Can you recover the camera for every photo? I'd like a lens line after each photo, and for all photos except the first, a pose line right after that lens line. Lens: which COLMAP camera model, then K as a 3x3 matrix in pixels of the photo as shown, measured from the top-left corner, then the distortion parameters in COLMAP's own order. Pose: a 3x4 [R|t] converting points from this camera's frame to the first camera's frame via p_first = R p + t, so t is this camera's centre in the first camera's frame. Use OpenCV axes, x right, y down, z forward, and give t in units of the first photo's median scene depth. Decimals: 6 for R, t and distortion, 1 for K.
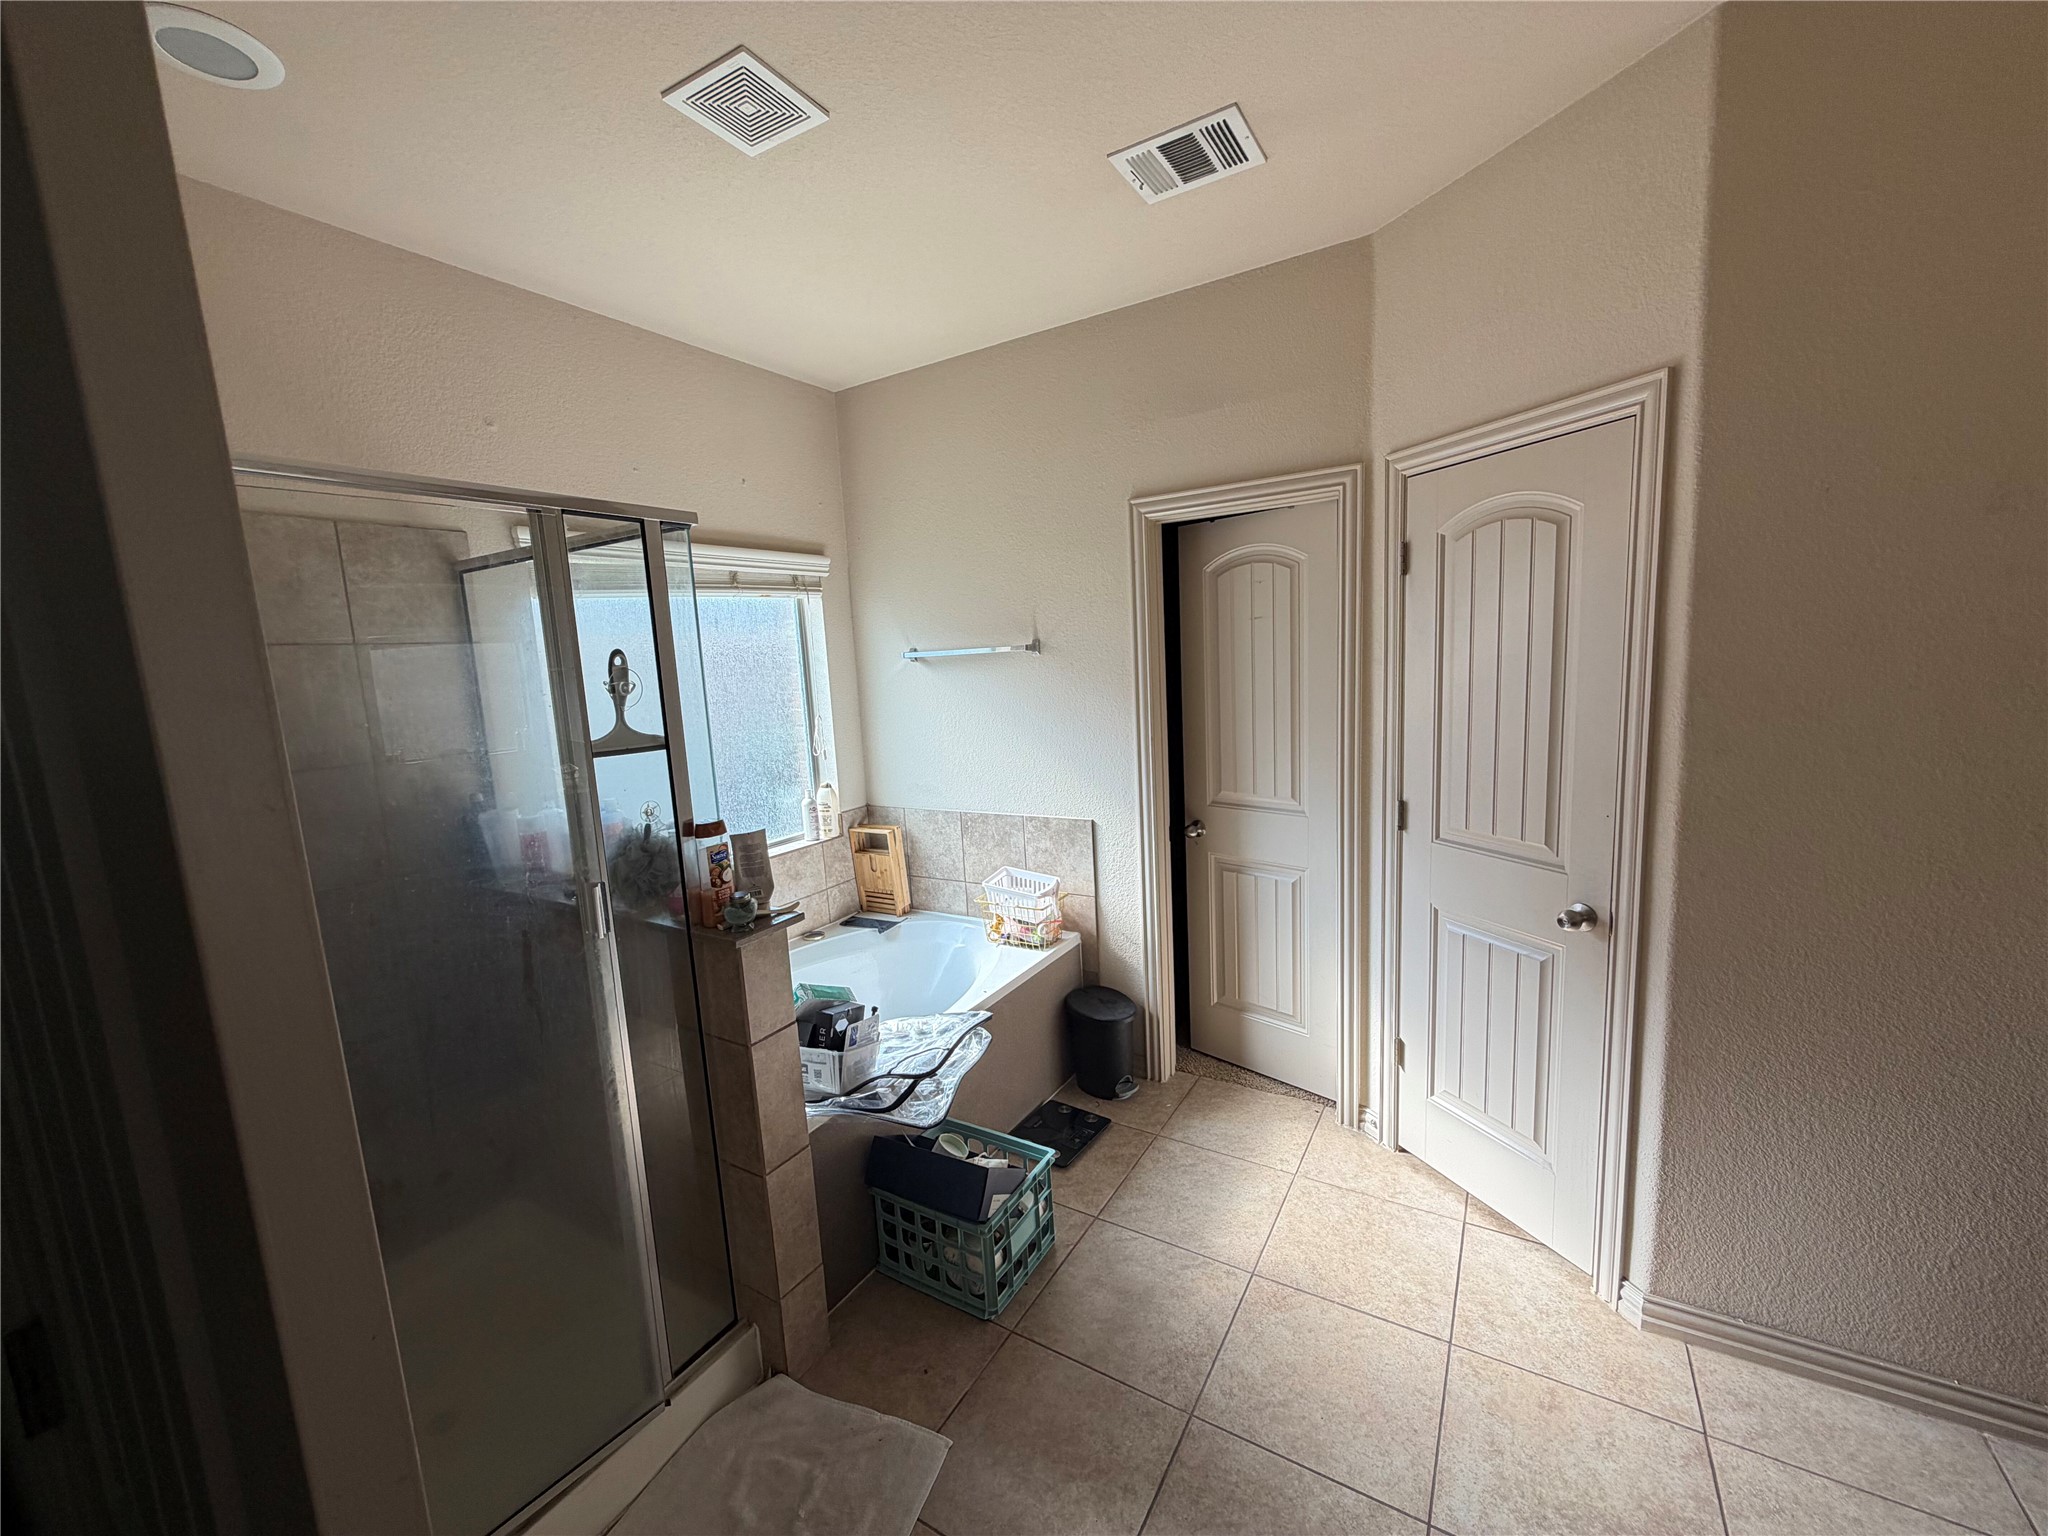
lens RADIAL K [[817.7, 0, 1019.6], [0, 817.7, 768.5], [0, 0, 1]] dist [0.002363, -0.000506]
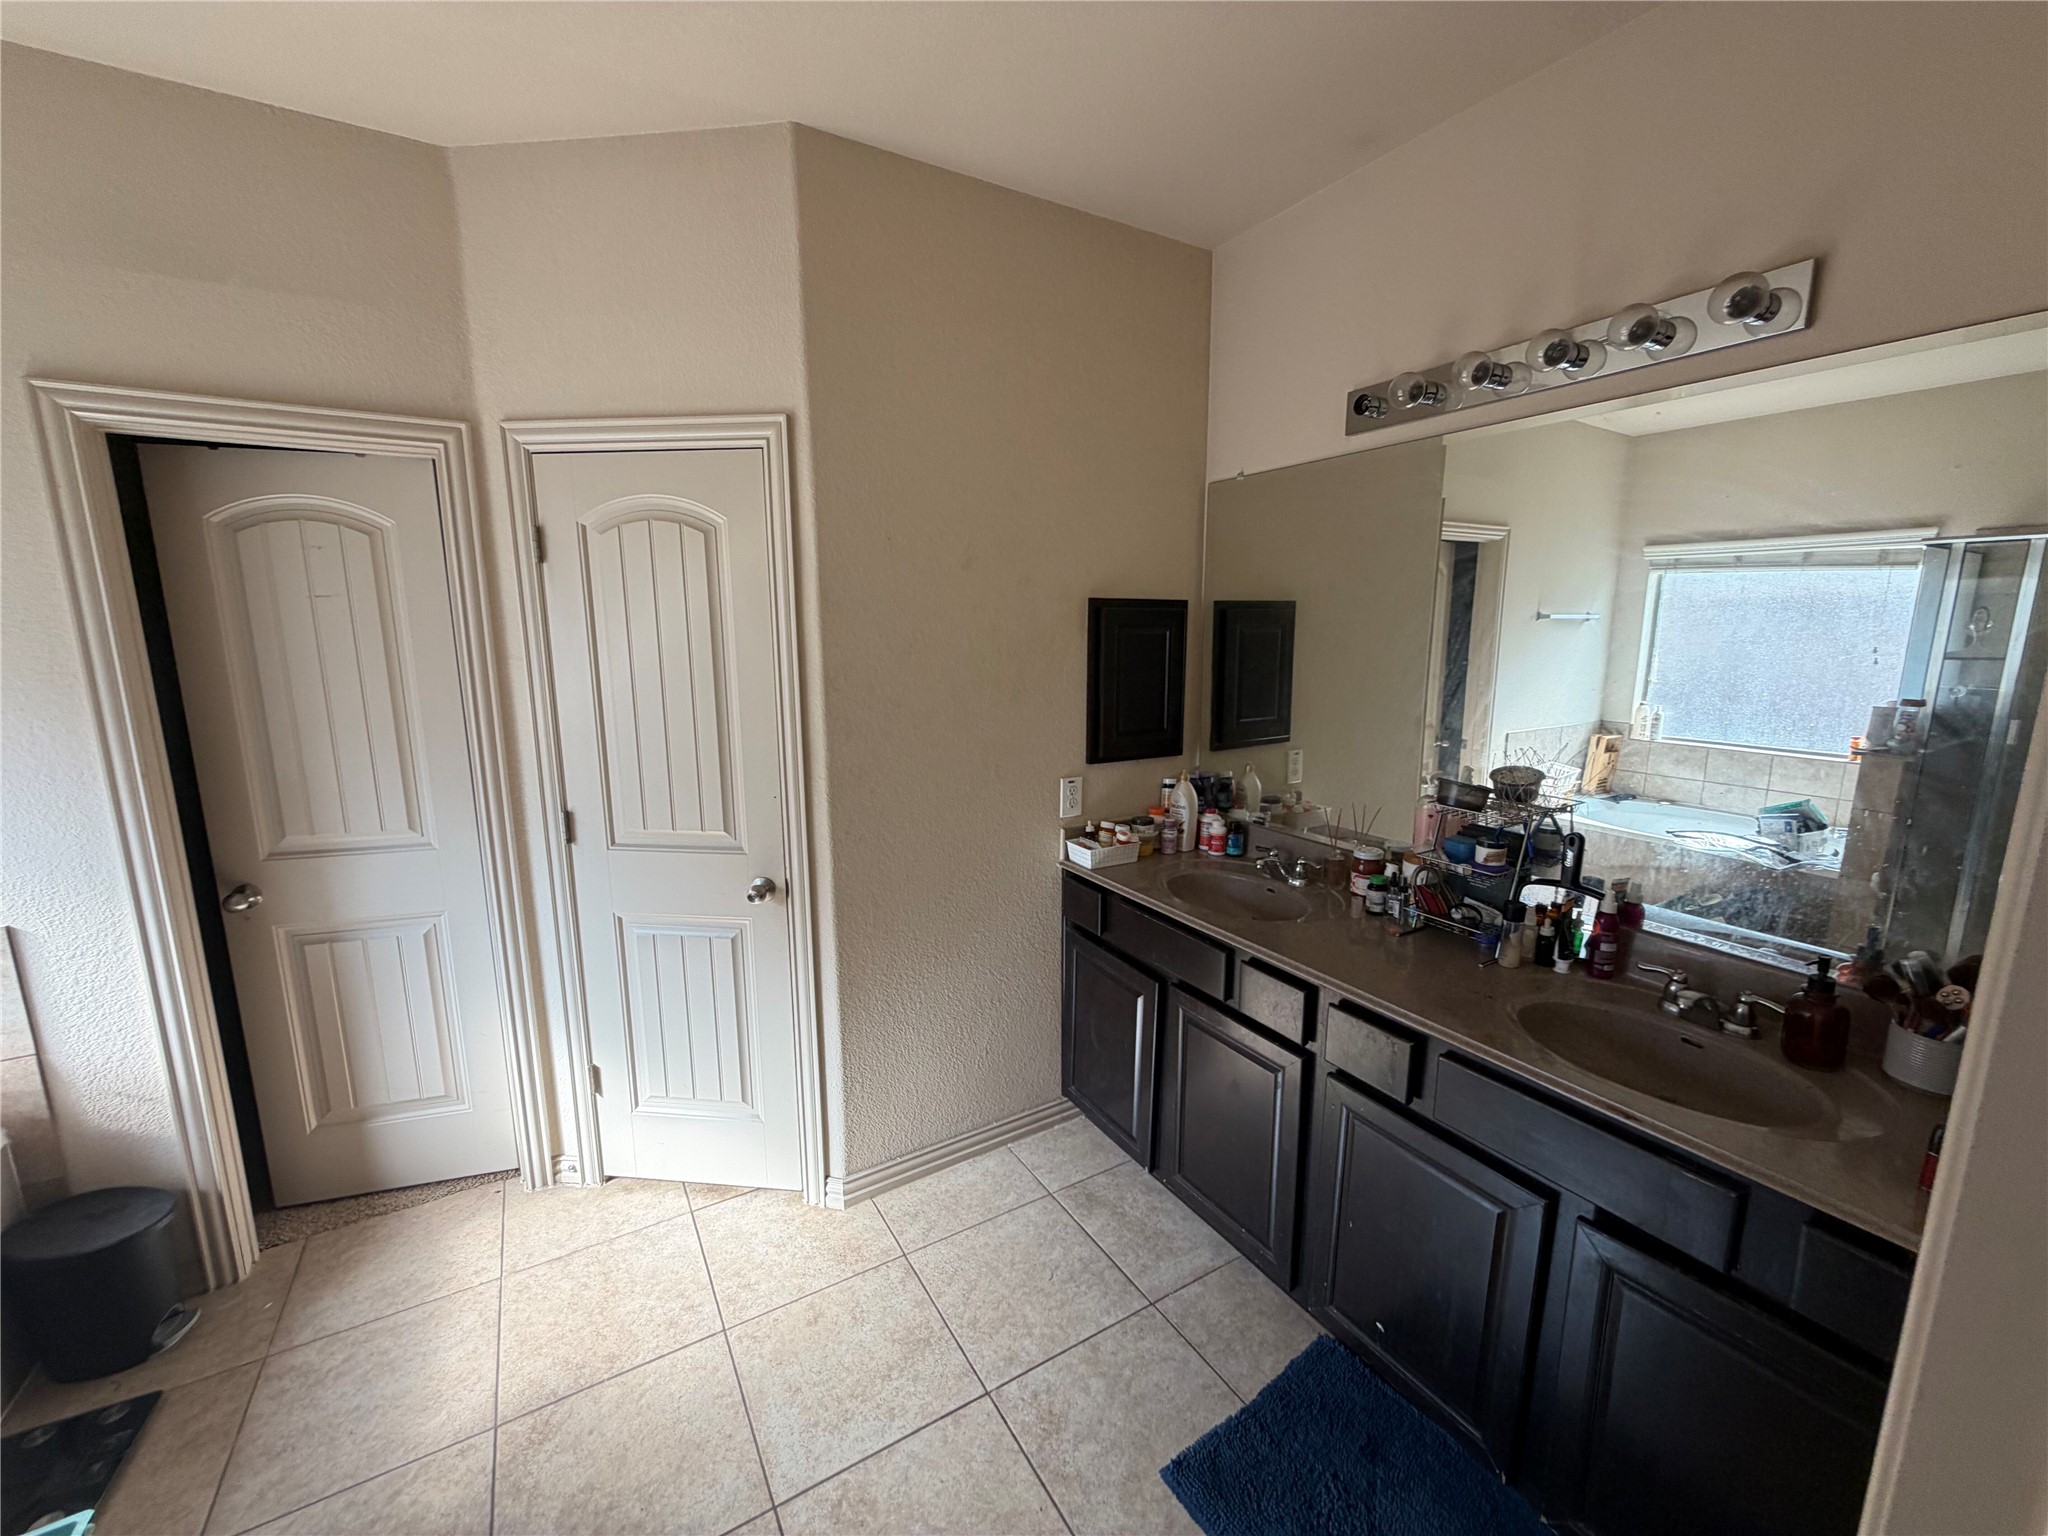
lens RADIAL K [[817.7, 0, 1022.3], [0, 817.7, 768.4], [0, 0, 1]] dist [0.002363, -0.000506]
pose [[0.461093, -0.104981, 0.881120, -0.099031], [0.100602, 0.992759, 0.065637, -0.017203], [-0.881630, 0.058377, 0.468316, 0.120423]]
